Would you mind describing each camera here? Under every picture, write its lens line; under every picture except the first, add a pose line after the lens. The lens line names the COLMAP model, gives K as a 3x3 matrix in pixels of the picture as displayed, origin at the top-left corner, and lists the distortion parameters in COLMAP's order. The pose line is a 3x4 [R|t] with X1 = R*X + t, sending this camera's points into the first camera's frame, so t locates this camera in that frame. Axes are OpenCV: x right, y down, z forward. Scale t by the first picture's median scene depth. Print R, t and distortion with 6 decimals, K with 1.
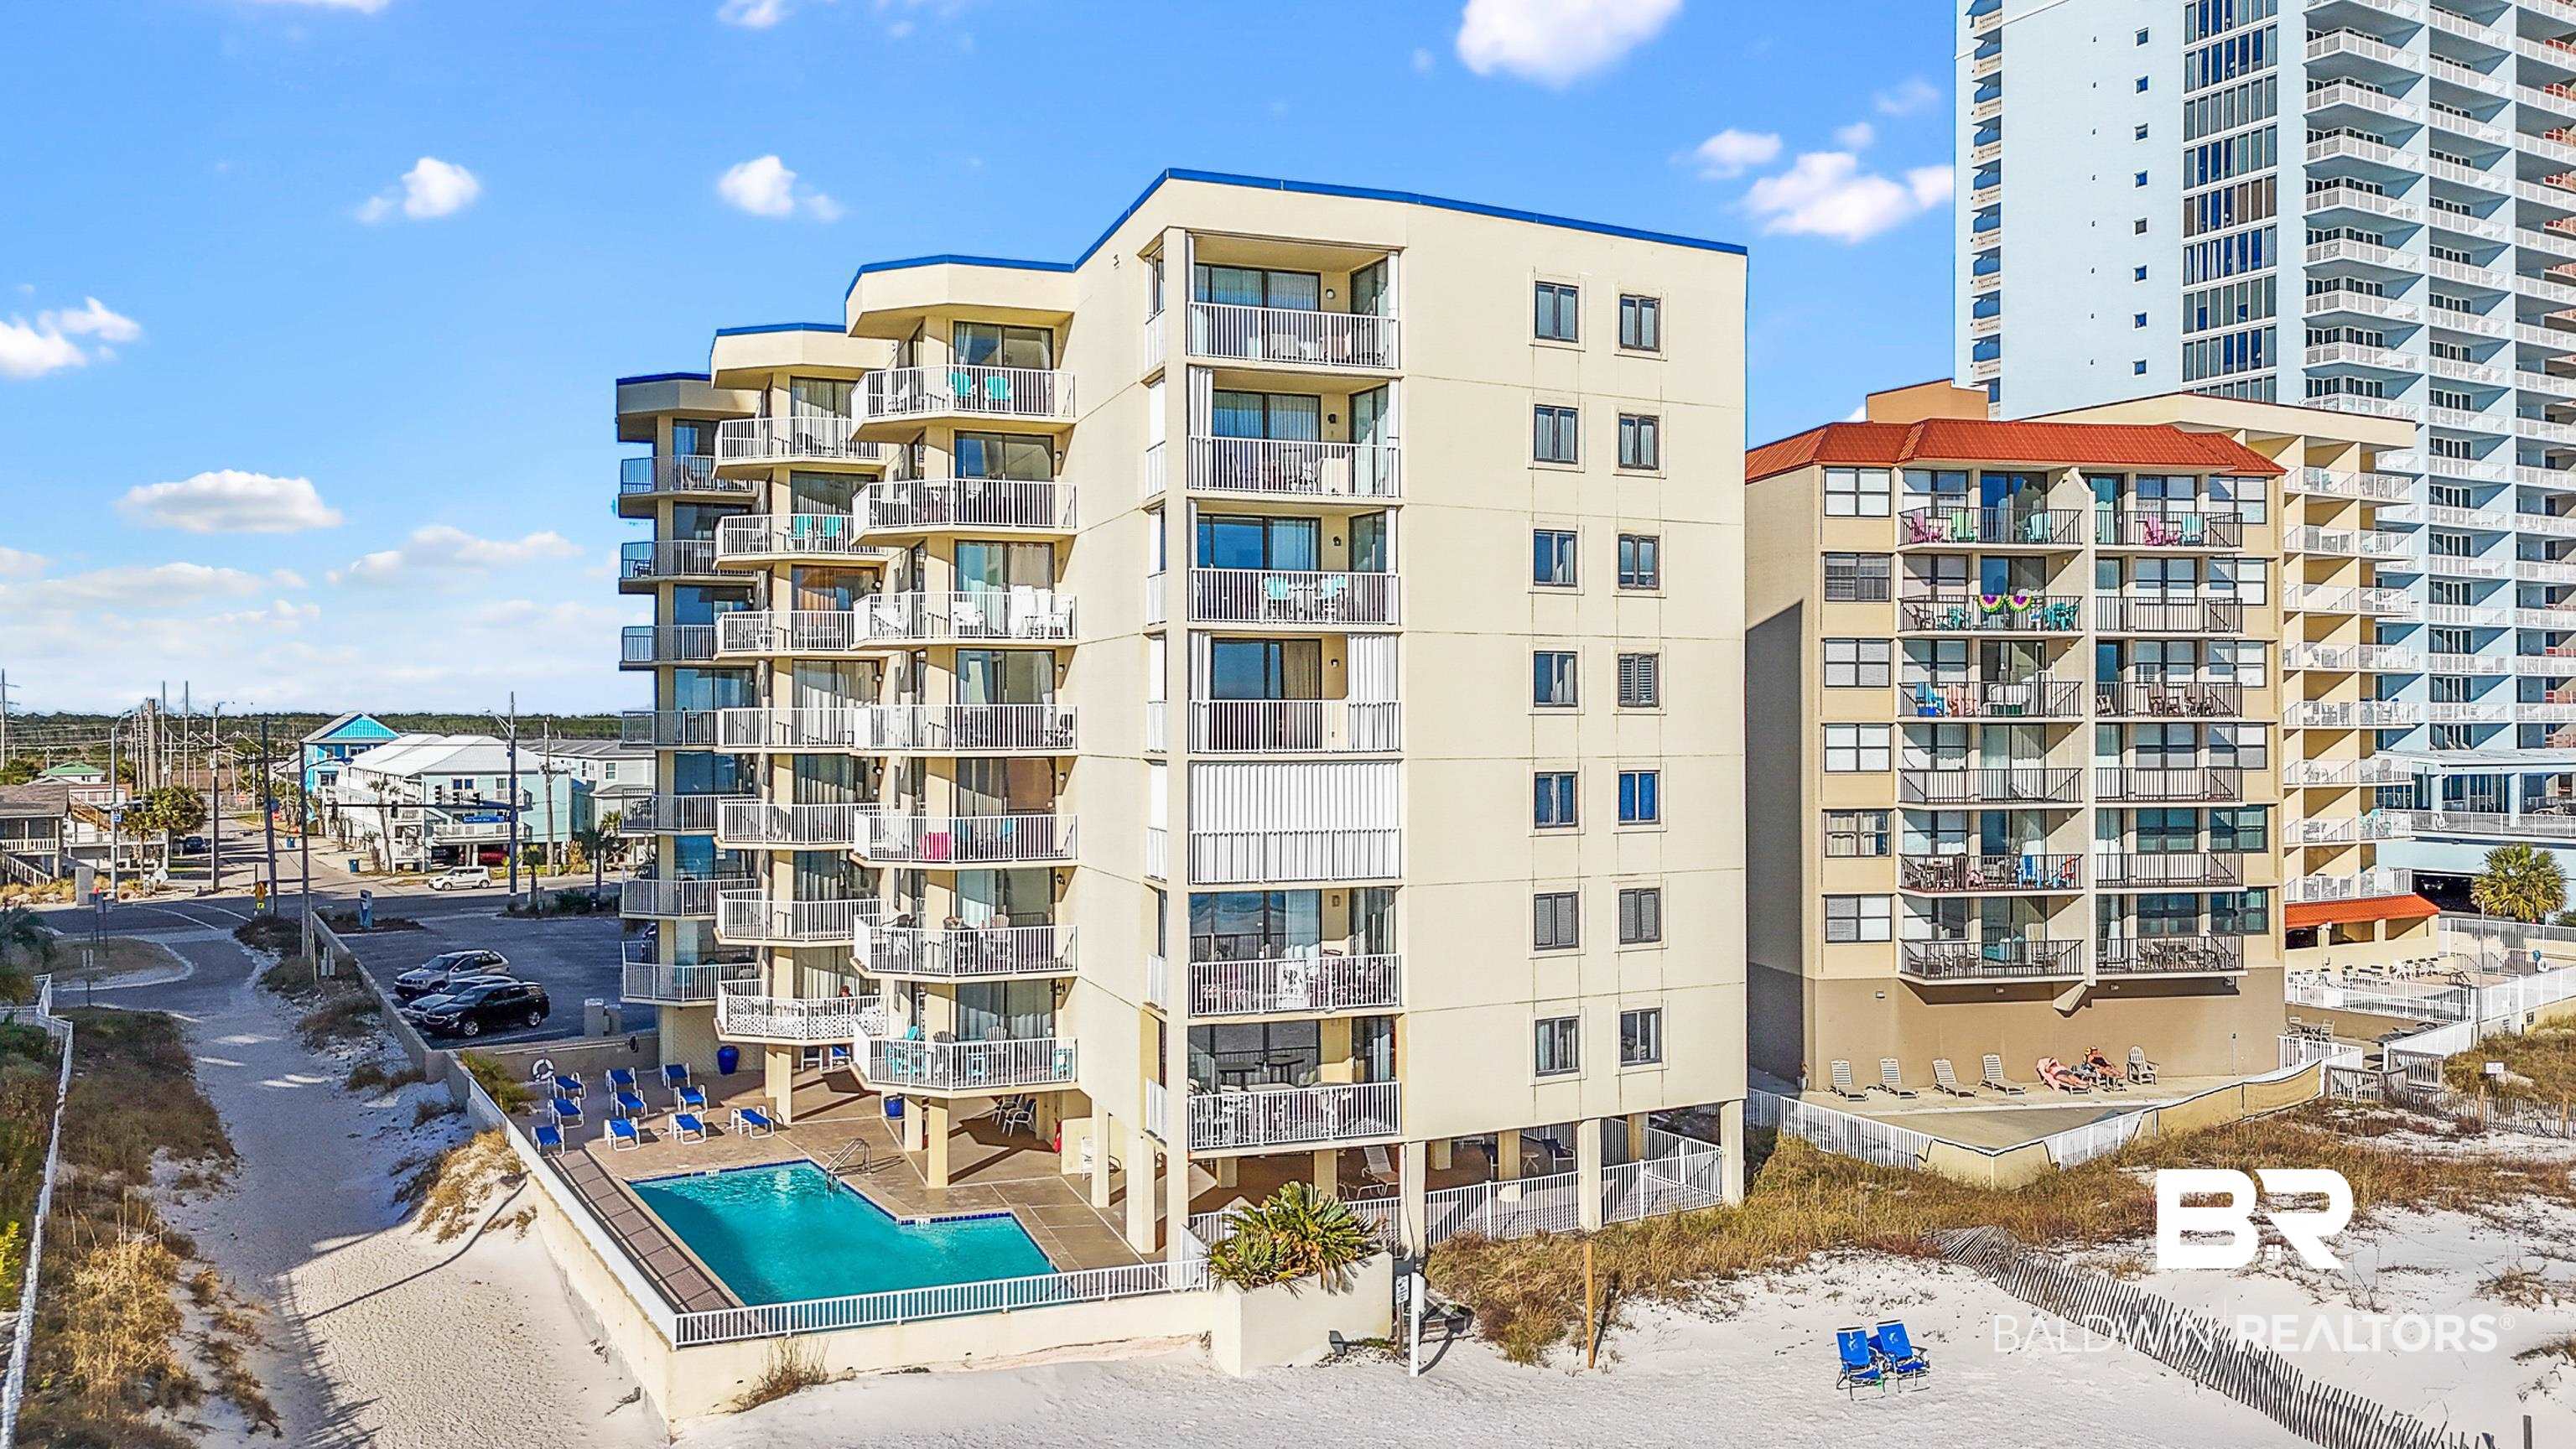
lens RADIAL K [[1880.5, 0, 1288.0], [0, 1880.5, 724.5], [0, 0, 1]] dist [0.063666, -0.064924]
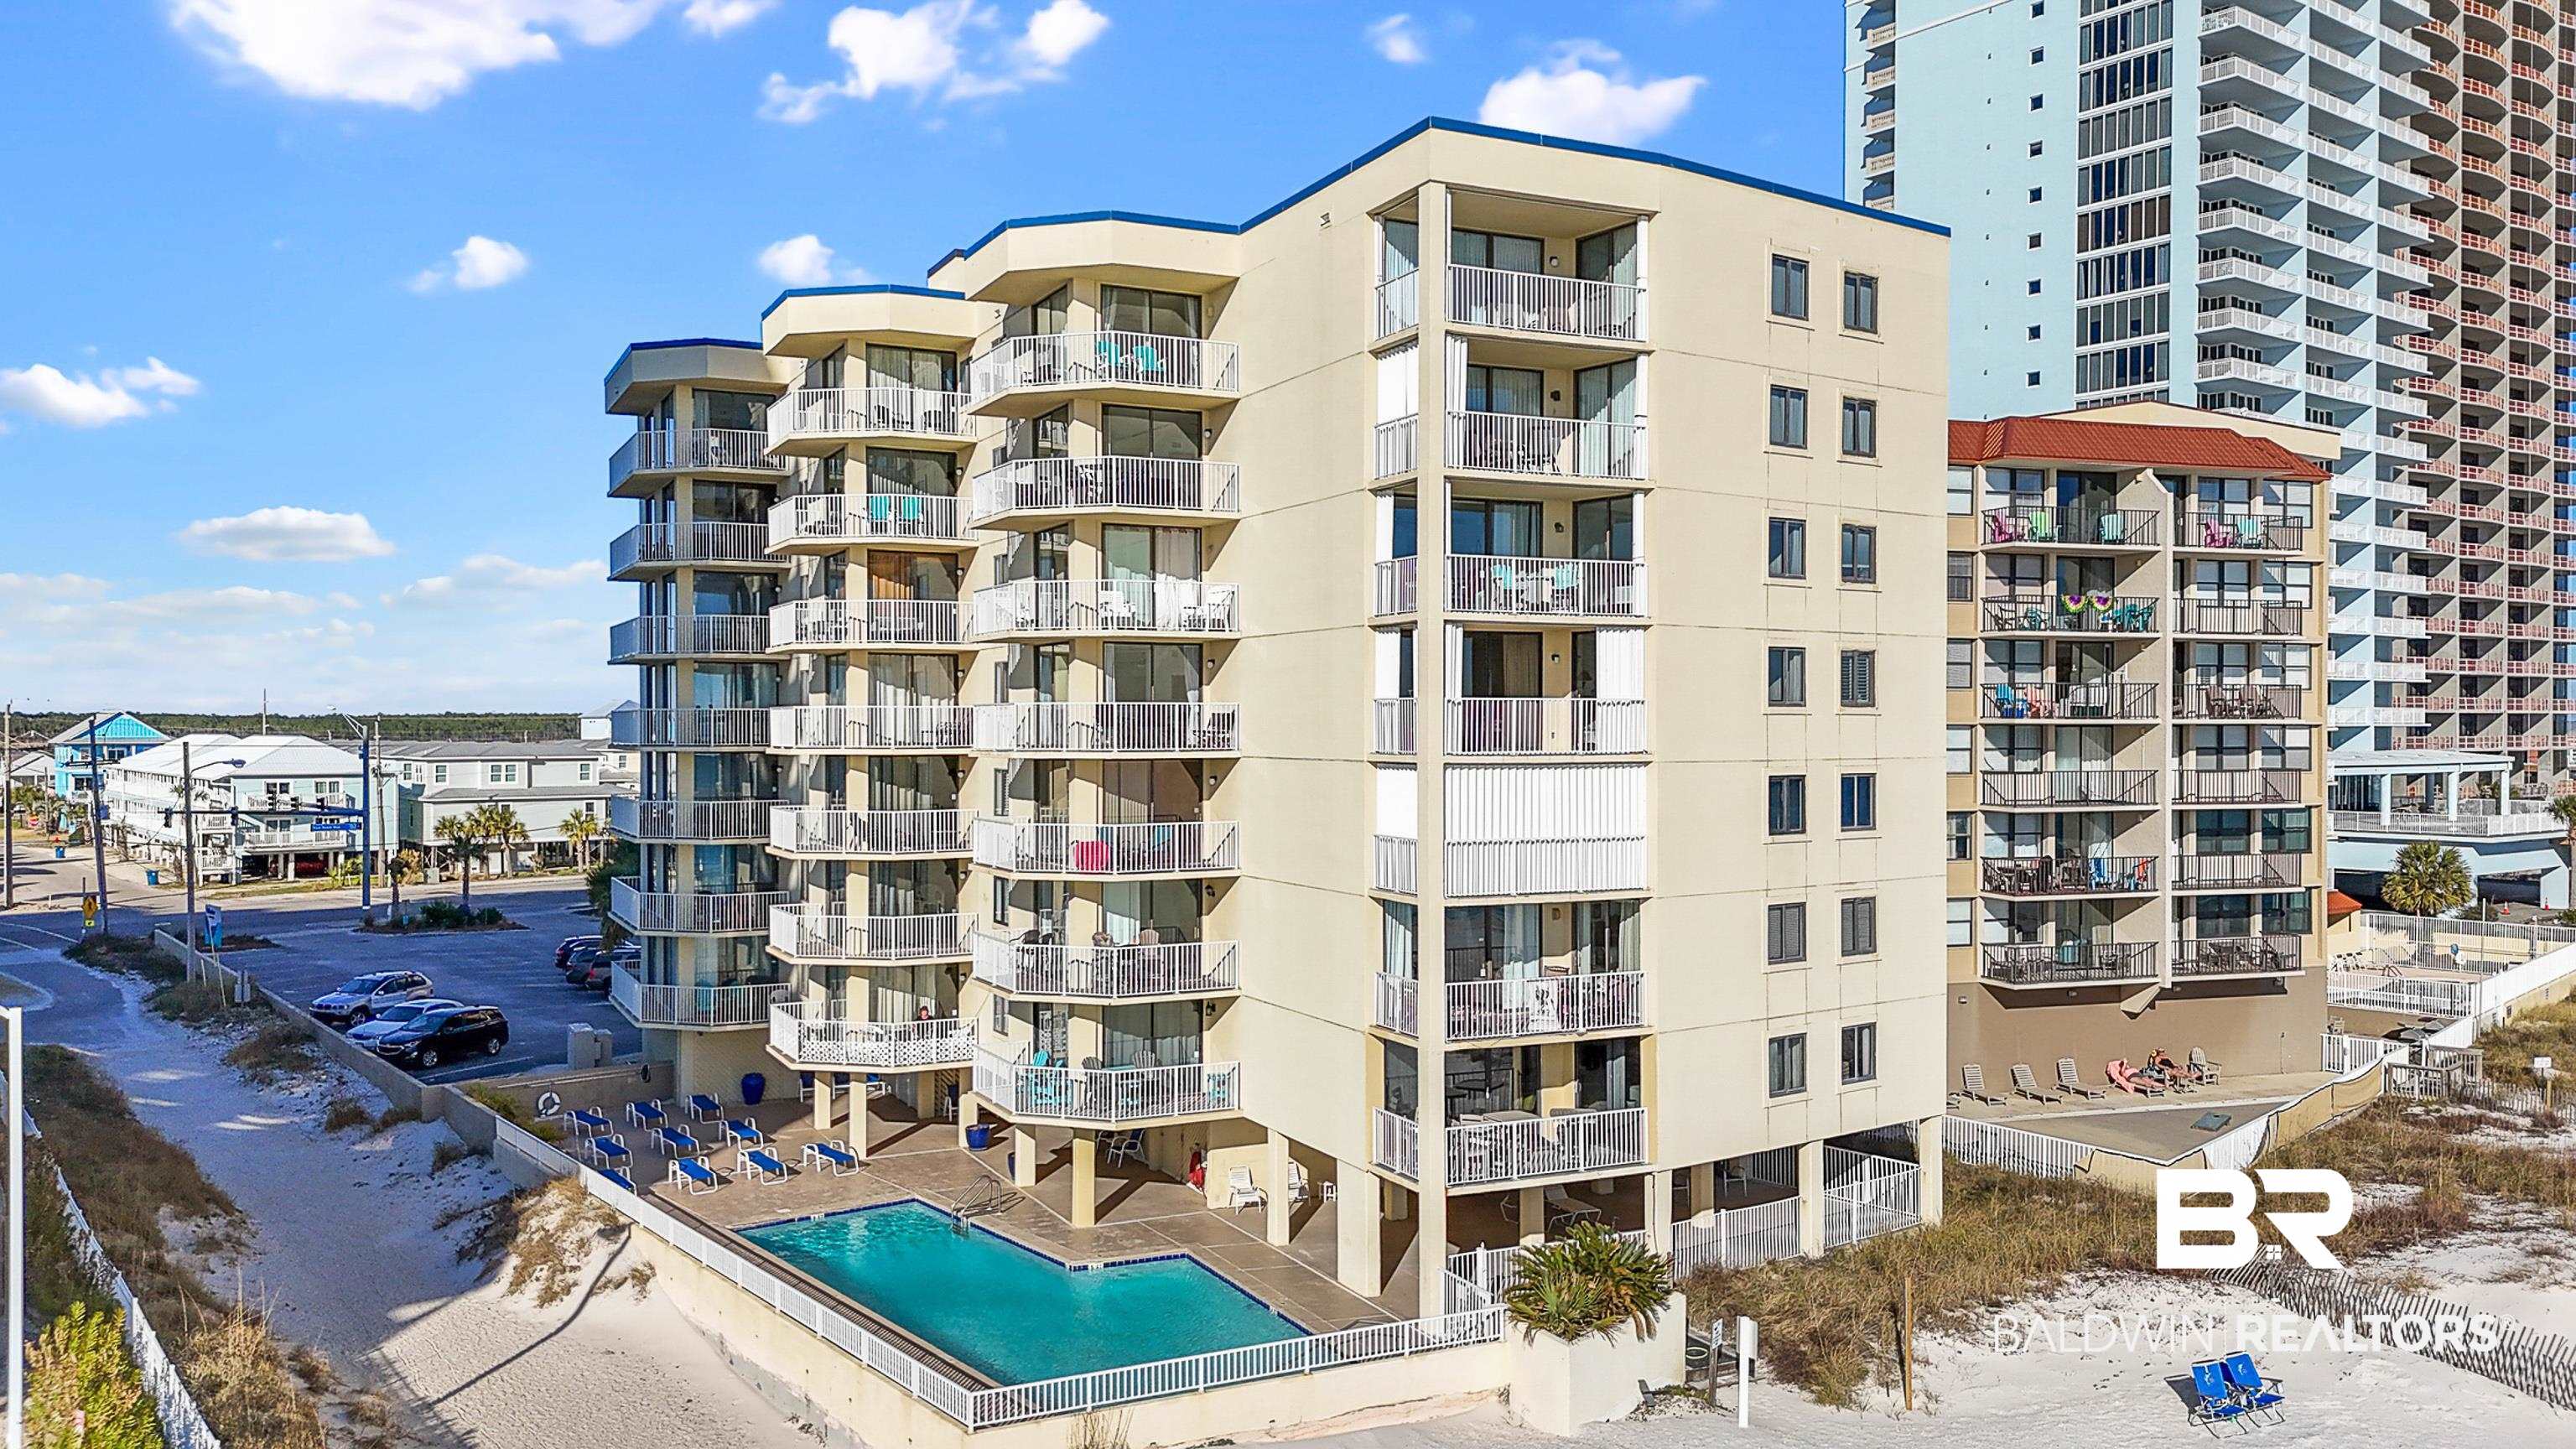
lens RADIAL K [[1881.4, 0, 1286.1], [0, 1881.4, 741.5], [0, 0, 1]] dist [0.059053, -0.056339]
pose [[0.993279, 0.000886, 0.115740, -0.168474], [-0.001786, 0.999969, 0.007668, 0.001217], [-0.115730, -0.007823, 0.993250, 0.067721]]
